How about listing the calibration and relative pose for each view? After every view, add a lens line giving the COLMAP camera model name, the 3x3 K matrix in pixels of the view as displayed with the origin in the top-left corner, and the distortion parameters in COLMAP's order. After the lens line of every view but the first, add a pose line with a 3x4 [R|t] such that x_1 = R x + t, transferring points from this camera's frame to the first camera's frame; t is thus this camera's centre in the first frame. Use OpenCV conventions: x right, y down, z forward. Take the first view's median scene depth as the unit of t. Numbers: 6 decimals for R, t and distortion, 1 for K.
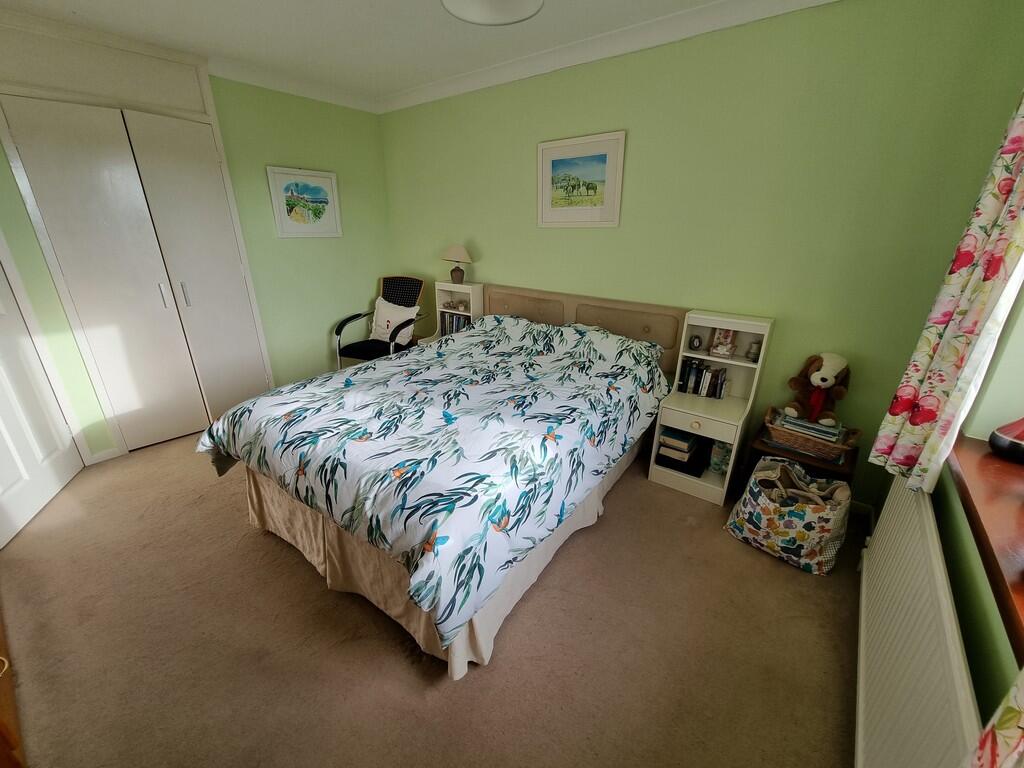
lens RADIAL K [[420.5, 0, 511.0], [0, 420.5, 387.5], [0, 0, 1]] dist [0.017535, -0.010660]
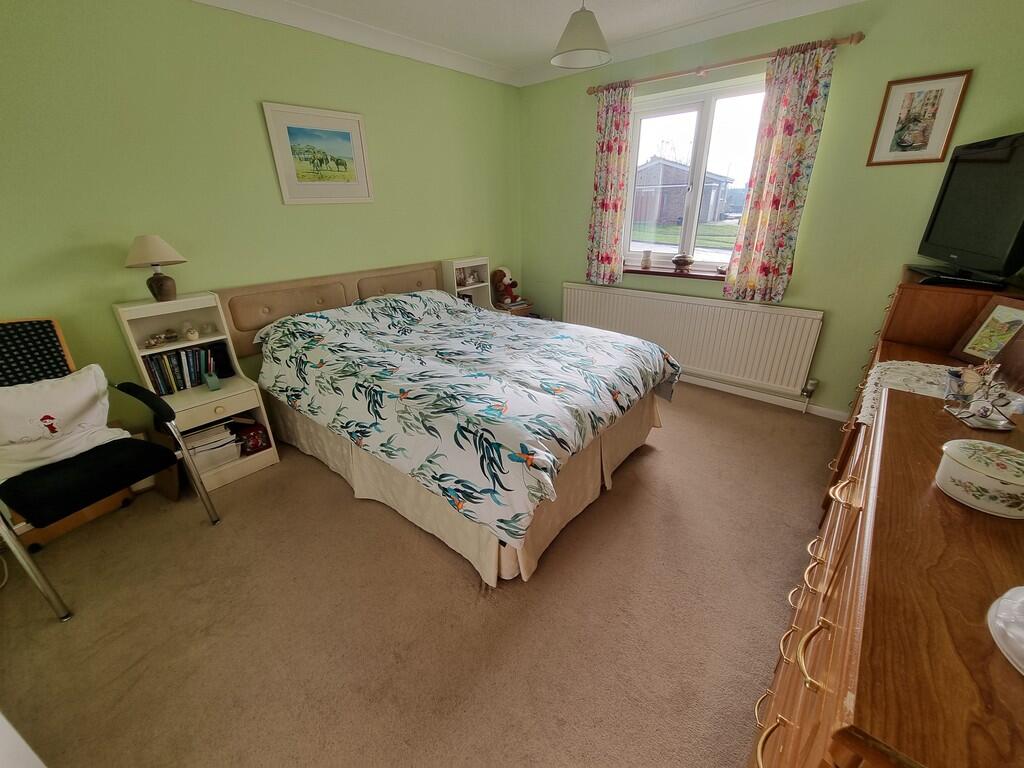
lens RADIAL K [[420.5, 0, 511.0], [0, 420.5, 387.5], [0, 0, 1]] dist [0.017535, -0.010660]
pose [[0.048342, -0.401936, 0.914391, -0.937389], [0.384649, 0.852347, 0.354329, -0.213961], [-0.921796, 0.334591, 0.195808, 0.596879]]
